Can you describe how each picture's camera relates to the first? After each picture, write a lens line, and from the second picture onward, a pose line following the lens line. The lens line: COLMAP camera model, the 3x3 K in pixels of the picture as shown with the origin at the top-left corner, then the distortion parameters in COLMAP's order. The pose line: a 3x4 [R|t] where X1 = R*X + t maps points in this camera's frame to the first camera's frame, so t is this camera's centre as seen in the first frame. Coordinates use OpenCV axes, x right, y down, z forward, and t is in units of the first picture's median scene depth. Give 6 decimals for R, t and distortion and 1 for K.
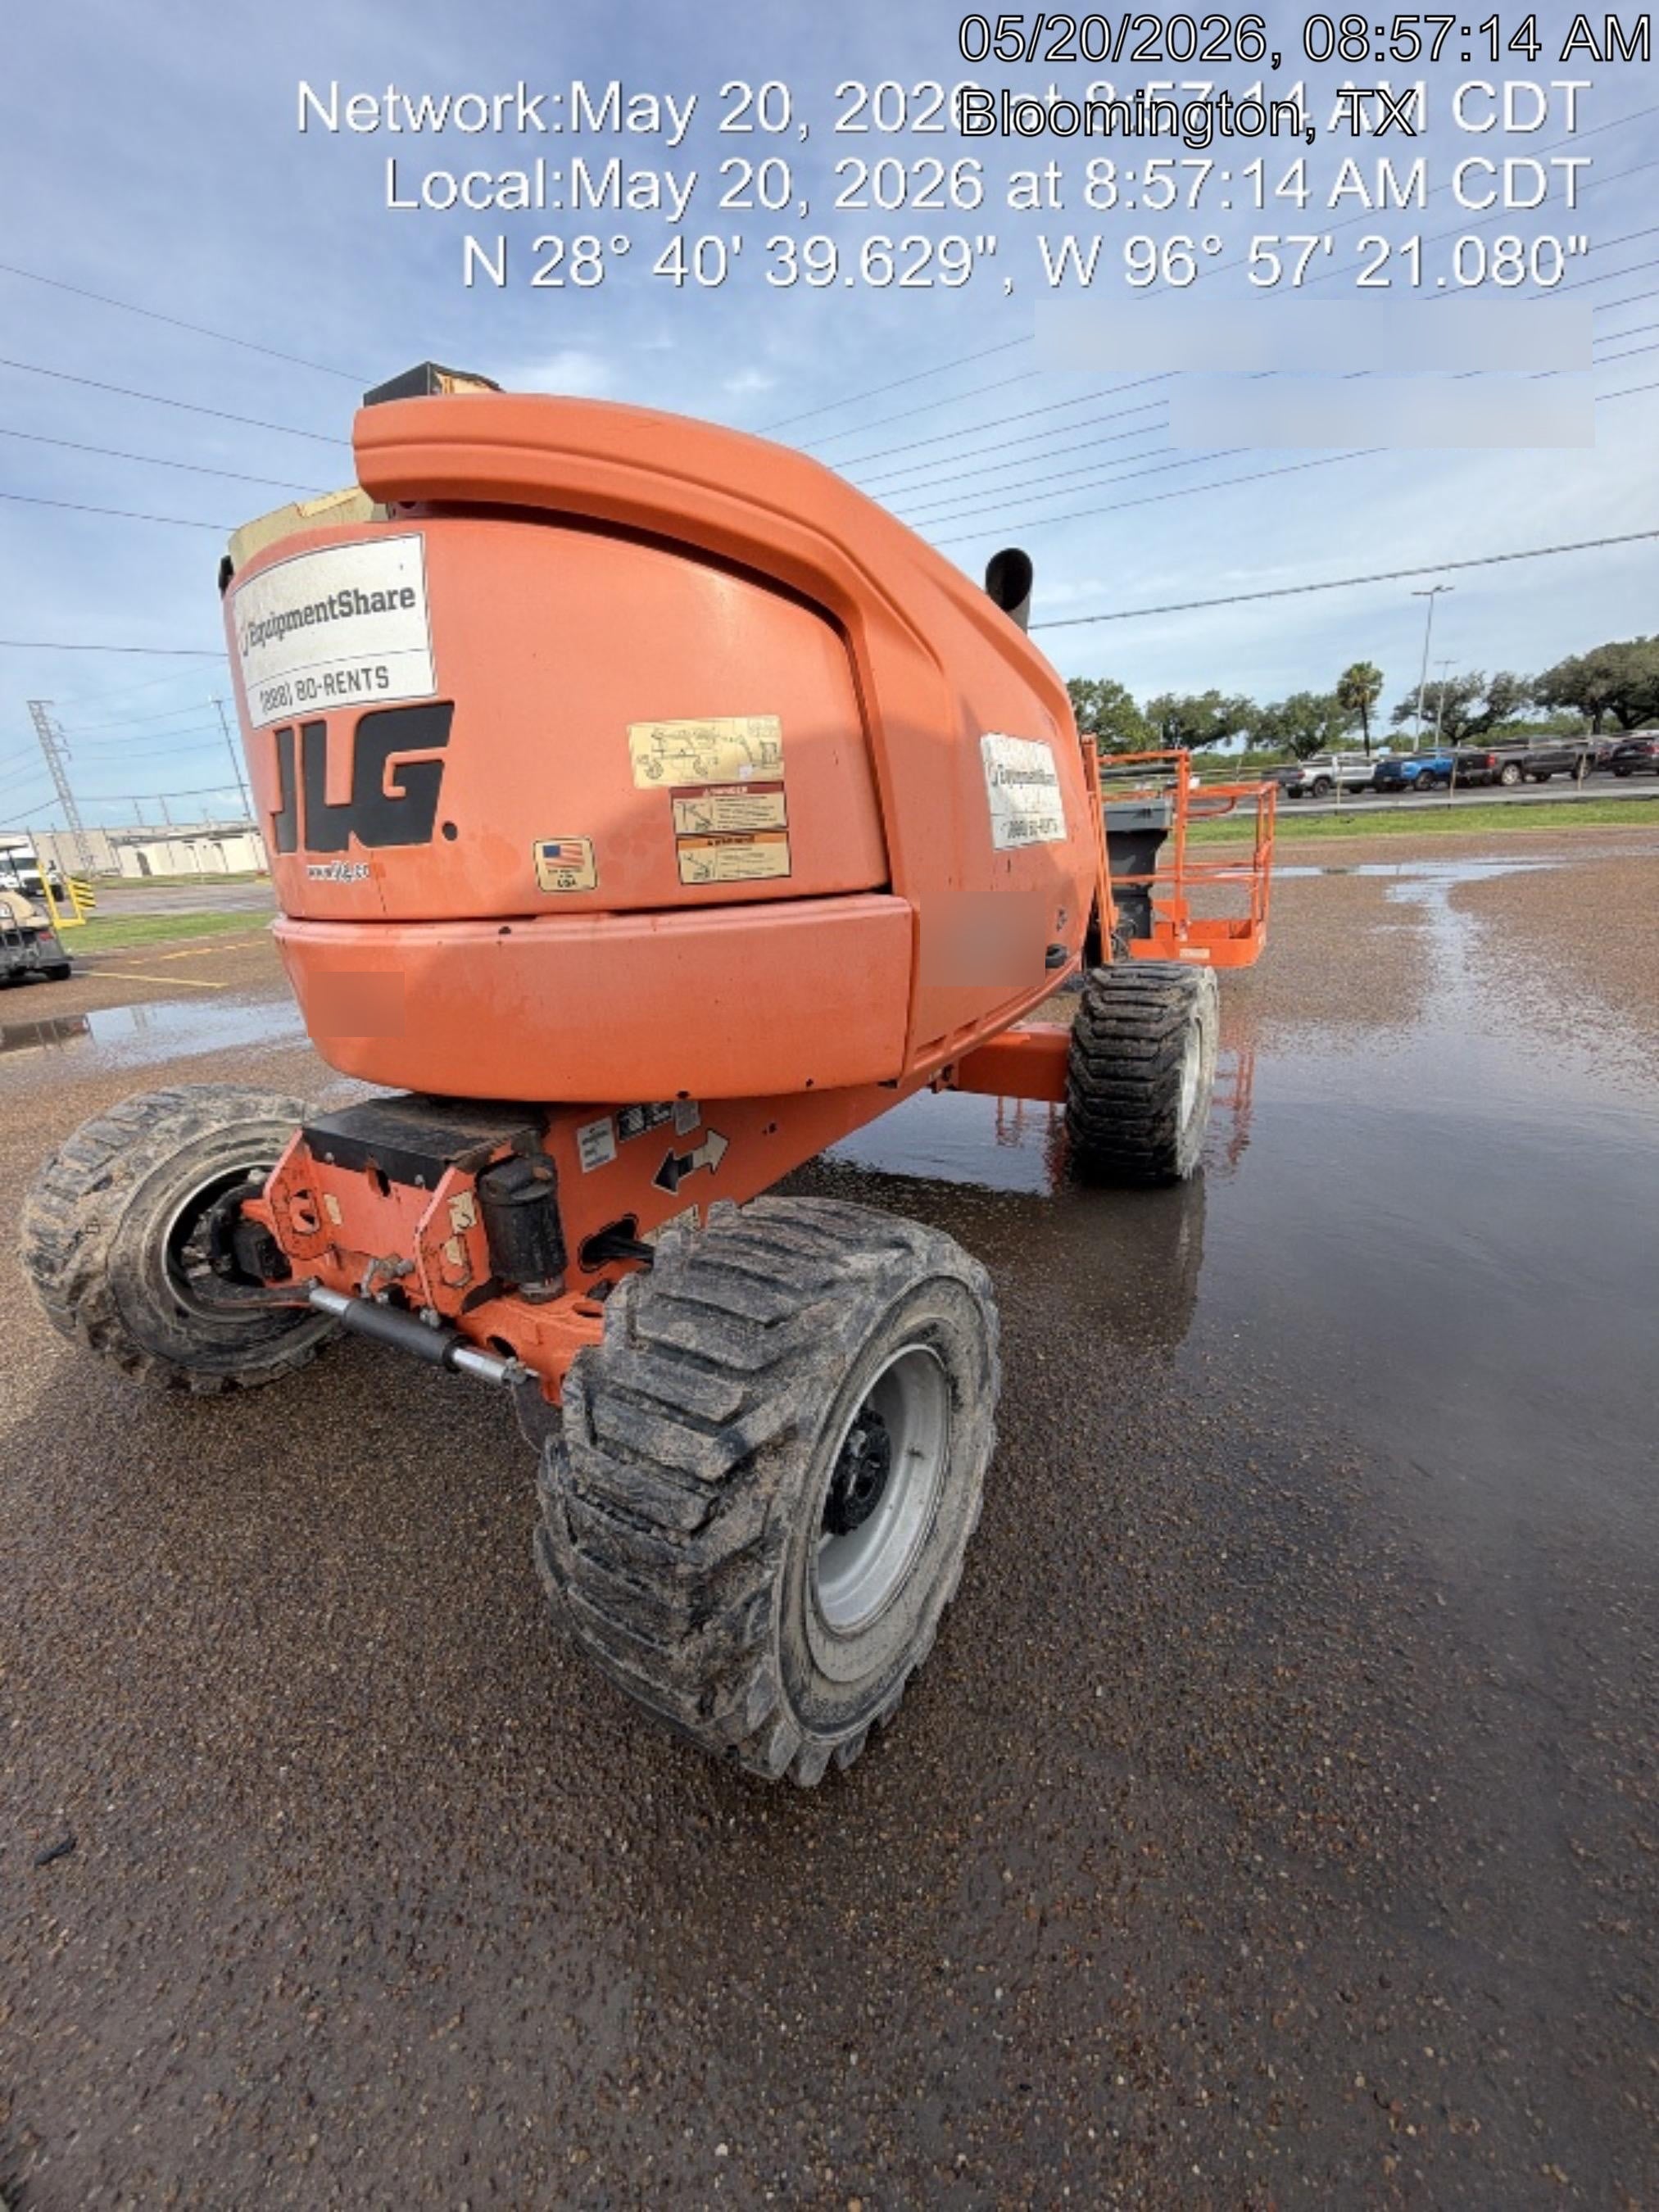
lens RADIAL K [[866.7, 0, 829.3], [0, 866.7, 1109.2], [0, 0, 1]] dist [-0.001892, 0.000837]
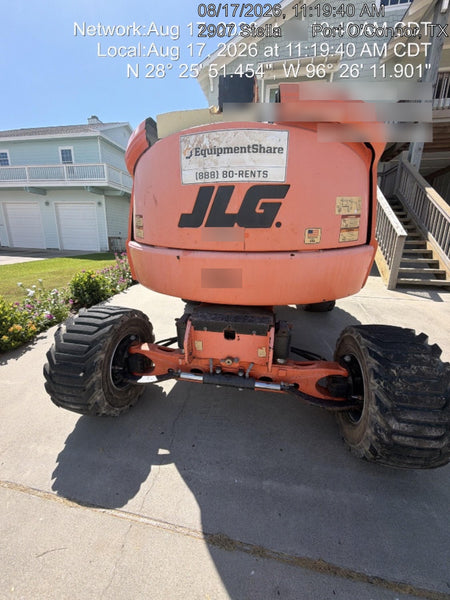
lens RADIAL K [[235.1, 0, 229.3], [0, 235.1, 302.1], [0, 0, 1]] dist [-0.001892, 0.000837]
pose [[0.937178, -0.073638, 0.340990, -0.939523], [0.061503, 0.997033, 0.046278, -0.084127], [-0.343386, -0.022399, 0.938927, 0.233085]]
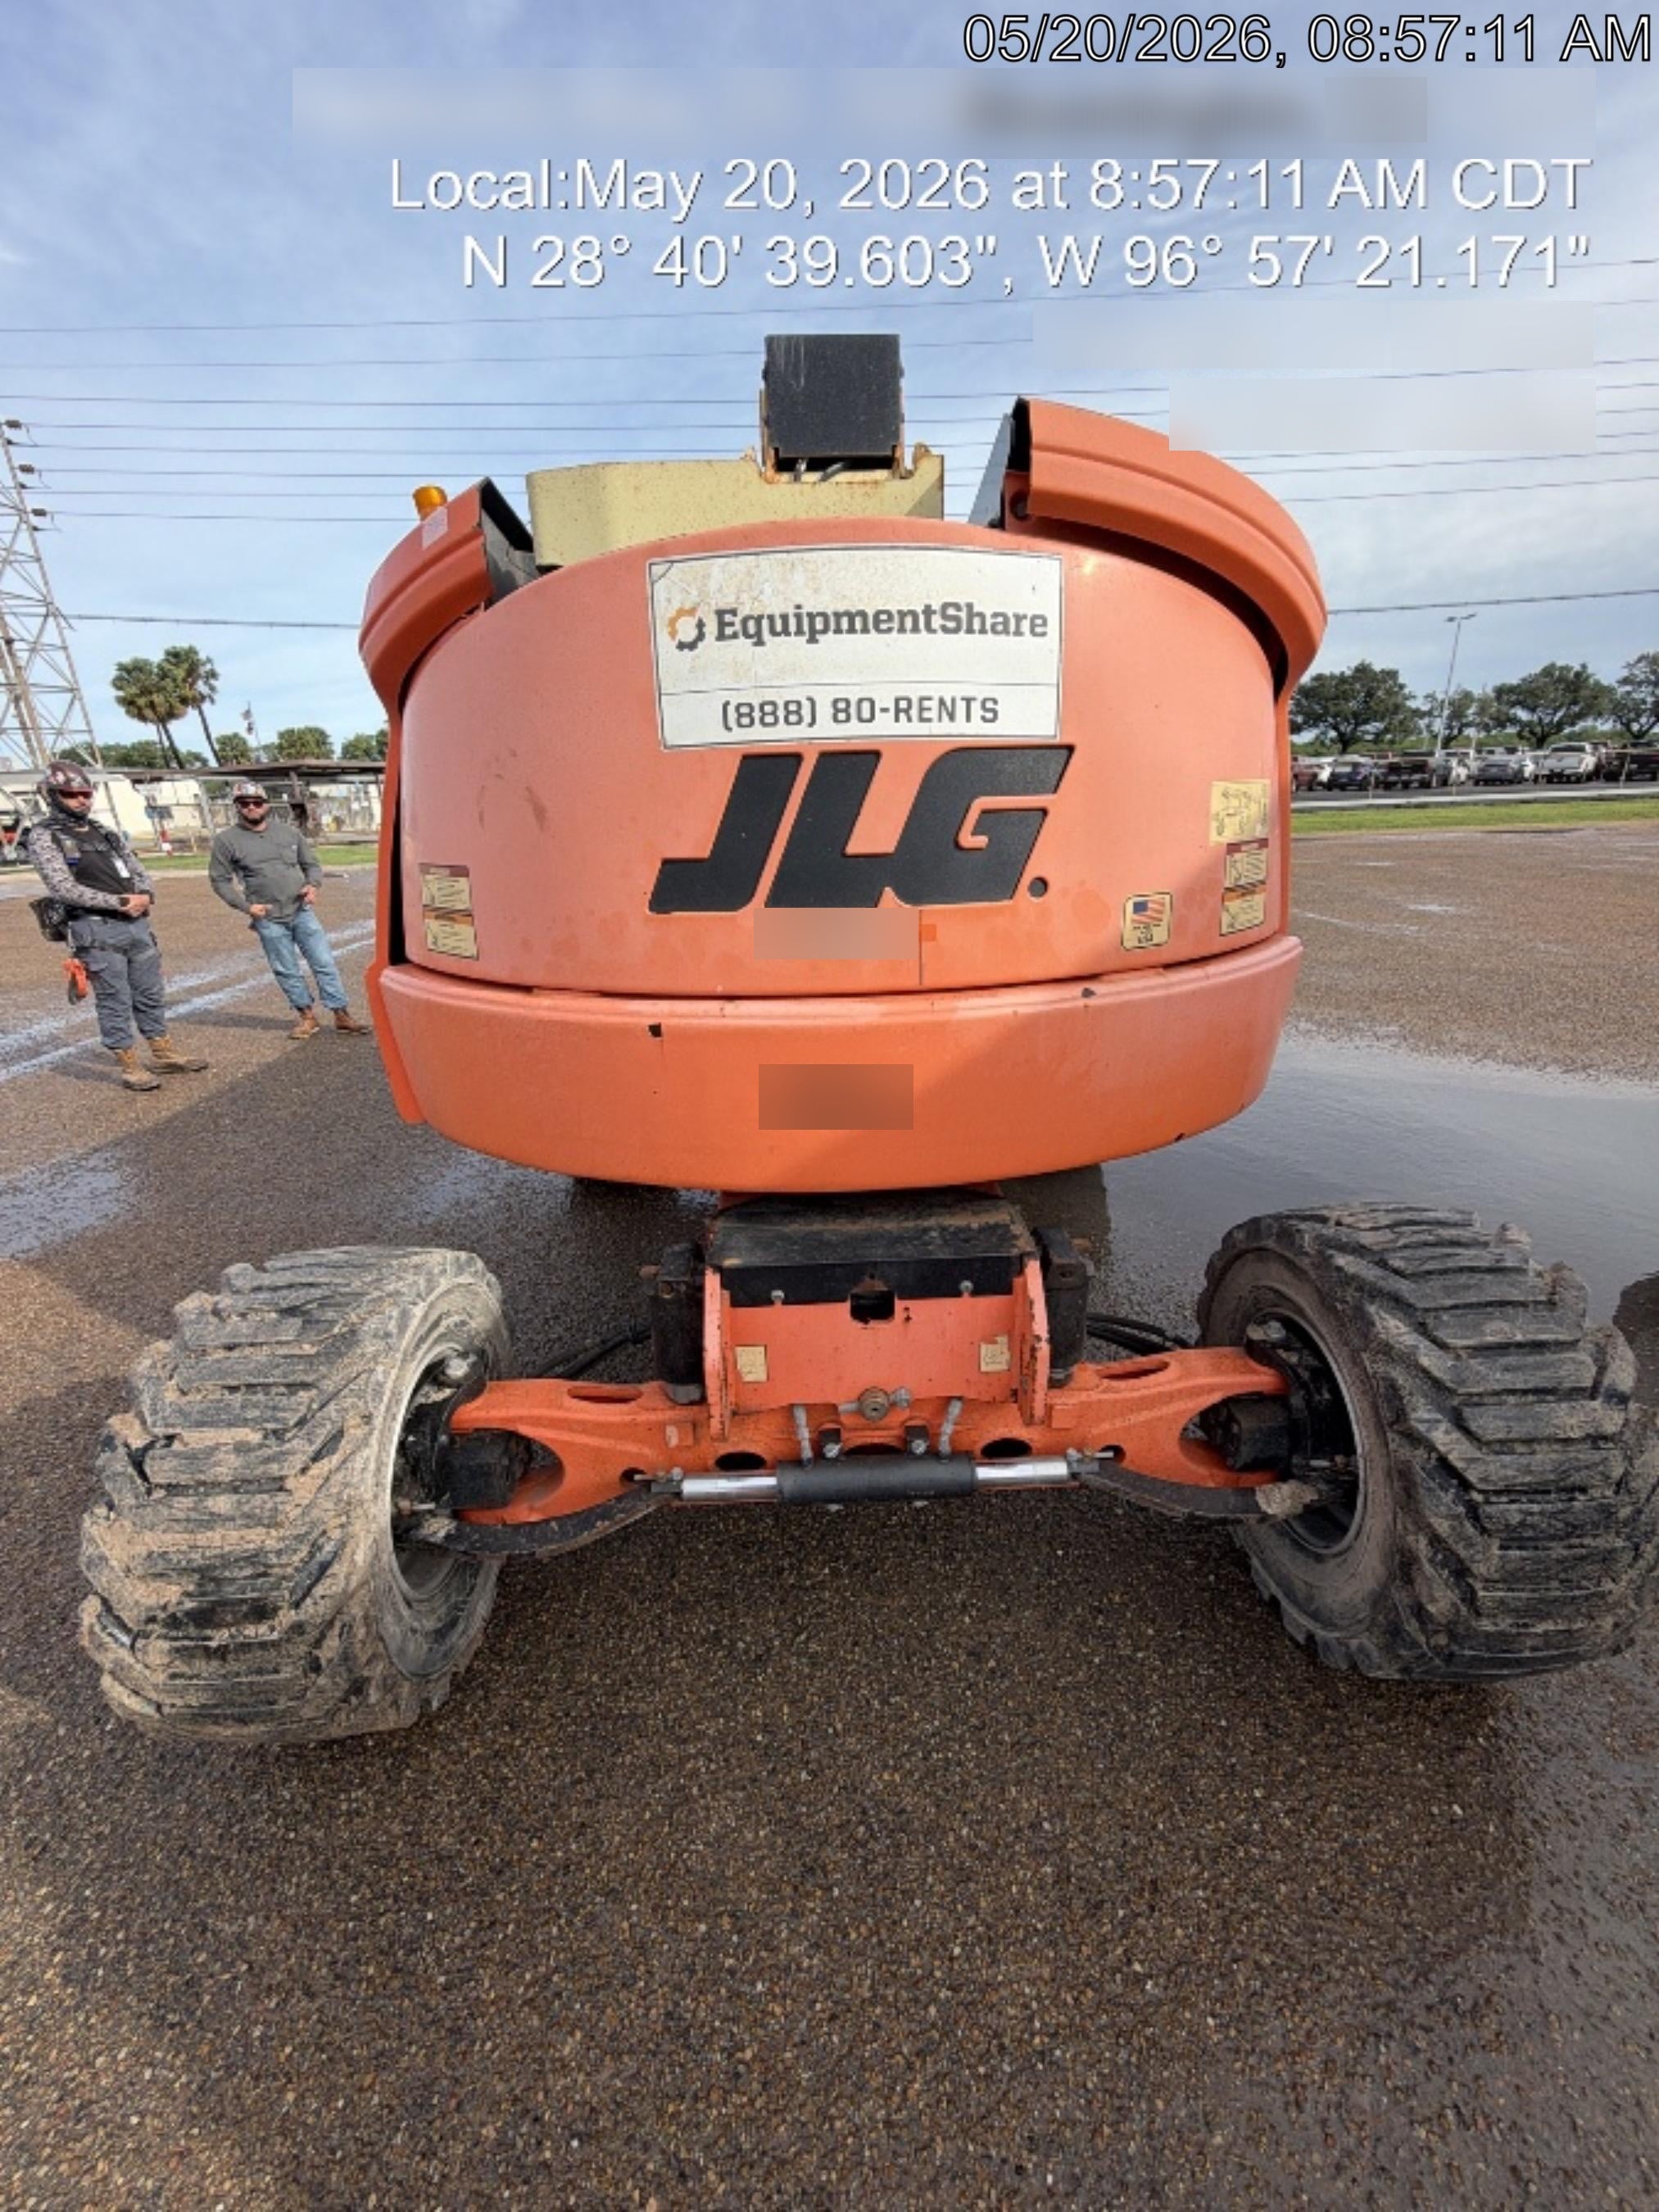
lens RADIAL K [[866.7, 0, 842.7], [0, 866.7, 1108.5], [0, 0, 1]] dist [-0.001892, 0.000837]
pose [[0.835327, -0.151118, 0.528576, -1.122680], [0.154789, 0.987231, 0.037628, -0.161846], [-0.527512, 0.050386, 0.848052, 0.363478]]
